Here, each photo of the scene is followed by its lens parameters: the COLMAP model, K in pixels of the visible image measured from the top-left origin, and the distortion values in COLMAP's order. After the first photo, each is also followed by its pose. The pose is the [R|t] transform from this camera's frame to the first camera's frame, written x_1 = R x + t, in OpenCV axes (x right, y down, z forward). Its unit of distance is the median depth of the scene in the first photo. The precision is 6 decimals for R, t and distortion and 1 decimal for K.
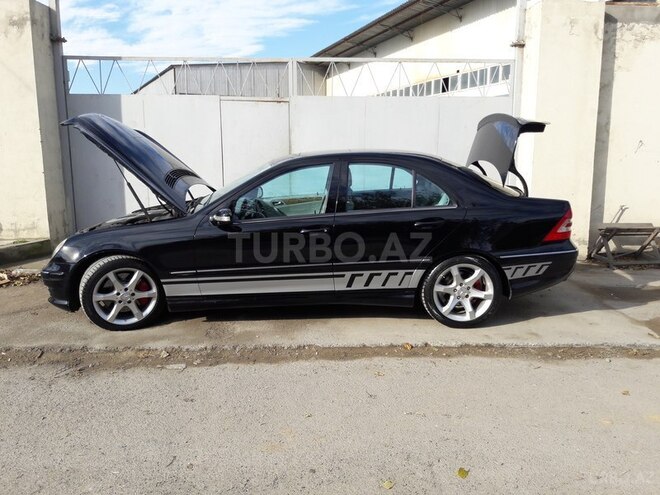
lens RADIAL K [[537.2, 0, 330.0], [0, 537.2, 247.5], [0, 0, 1]] dist [0.008147, -0.034226]
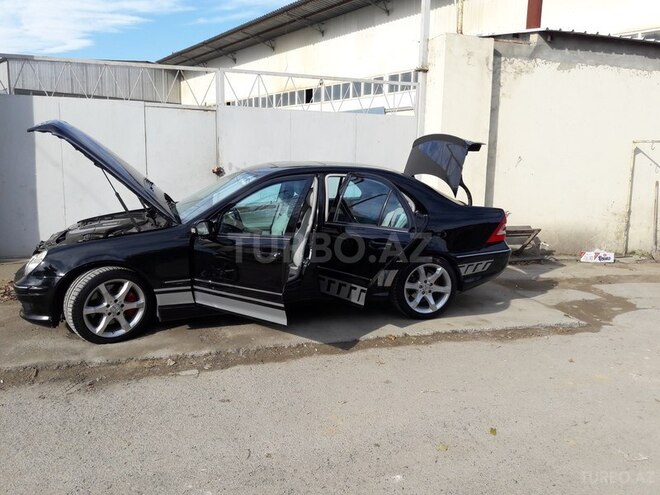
lens RADIAL K [[537.1, 0, 330.0], [0, 537.1, 247.5], [0, 0, 1]] dist [0.011414, -0.038626]
pose [[0.961559, -0.024970, 0.273462, -0.266532], [0.027816, 0.999592, -0.006534, -0.002369], [-0.273187, 0.013890, 0.961861, -0.054929]]
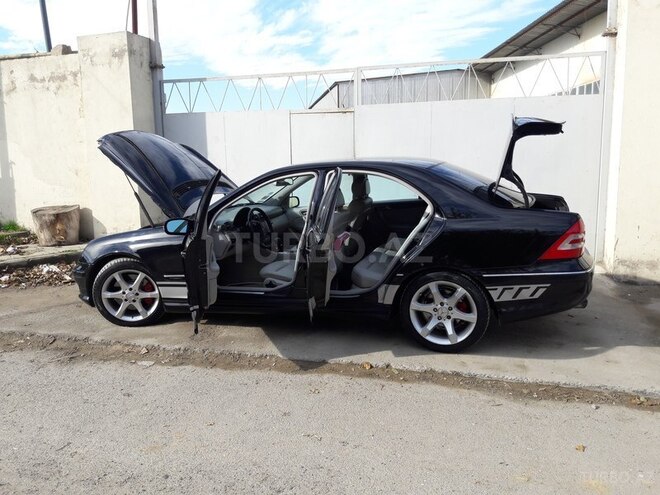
lens RADIAL K [[537.1, 0, 330.0], [0, 537.1, 247.5], [0, 0, 1]] dist [0.011414, -0.038626]
pose [[0.950231, 0.030289, -0.310070, 0.342918], [-0.036544, 0.999229, -0.014382, -0.006302], [0.309396, 0.024998, 0.950605, 0.077928]]
